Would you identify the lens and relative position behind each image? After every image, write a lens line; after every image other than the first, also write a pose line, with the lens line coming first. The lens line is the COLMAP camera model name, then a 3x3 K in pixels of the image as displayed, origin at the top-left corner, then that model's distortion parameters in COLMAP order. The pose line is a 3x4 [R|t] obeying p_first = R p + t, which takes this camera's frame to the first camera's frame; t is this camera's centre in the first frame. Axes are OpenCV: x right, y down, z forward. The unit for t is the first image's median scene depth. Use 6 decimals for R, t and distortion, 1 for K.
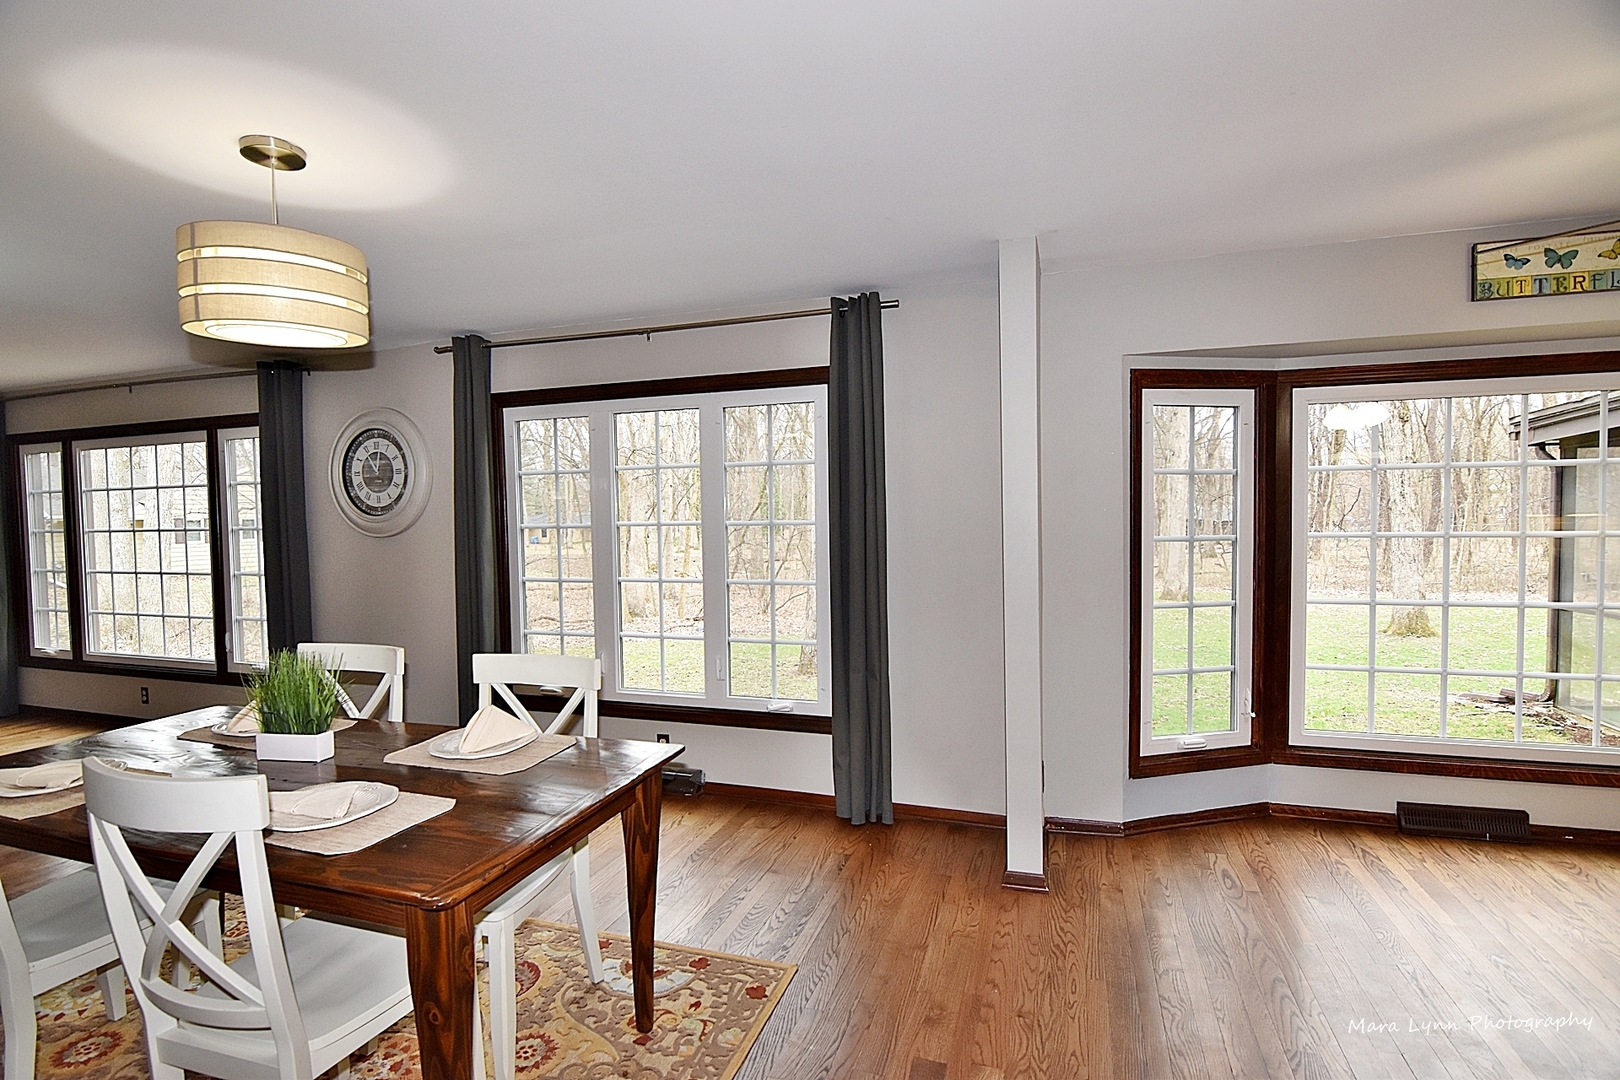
lens RADIAL K [[786.6, 0, 795.9], [0, 786.6, 546.6], [0, 0, 1]] dist [-0.001462, -0.012606]
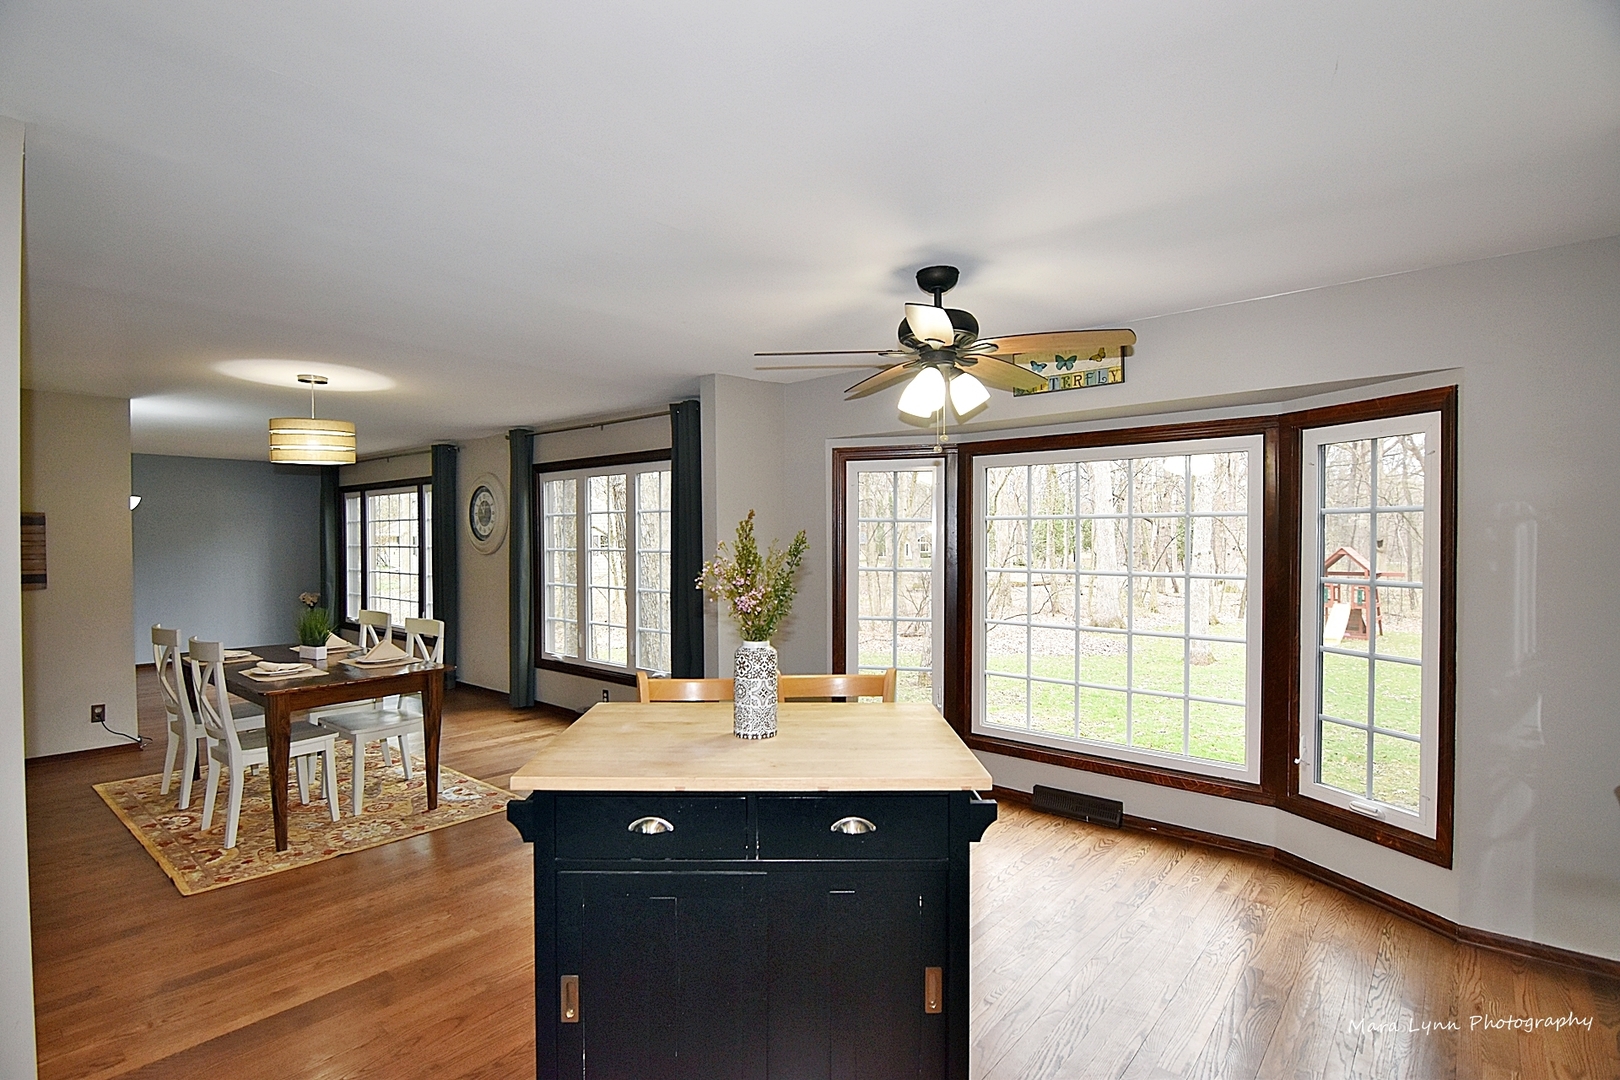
lens RADIAL K [[786.6, 0, 795.9], [0, 786.6, 546.6], [0, 0, 1]] dist [-0.001462, -0.012606]
pose [[0.928622, 0.018491, -0.370567, 0.850412], [-0.028066, 0.999397, -0.020463, -0.017357], [0.369965, 0.029403, 0.928580, -0.315258]]
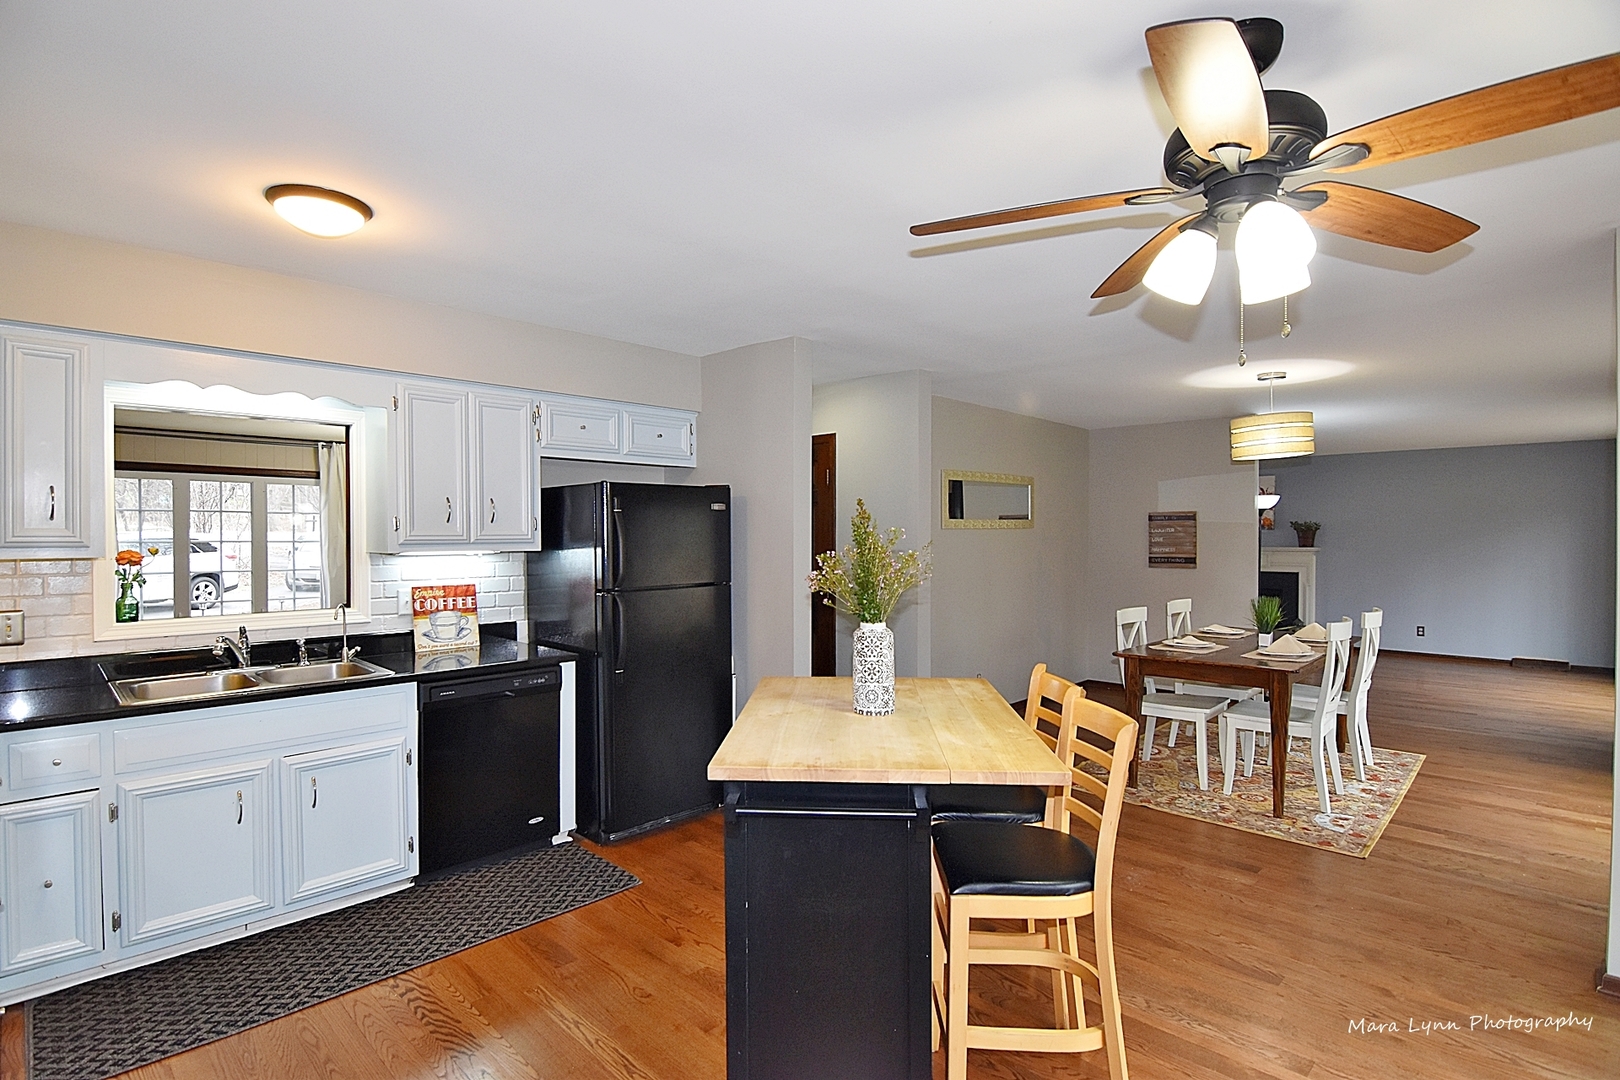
lens RADIAL K [[786.6, 0, 795.9], [0, 786.6, 546.6], [0, 0, 1]] dist [-0.001462, -0.012606]
pose [[-0.438279, 0.030835, -0.898310, 1.207301], [-0.028684, 0.998423, 0.048266, -0.049158], [0.898381, 0.046921, -0.436703, 0.470602]]
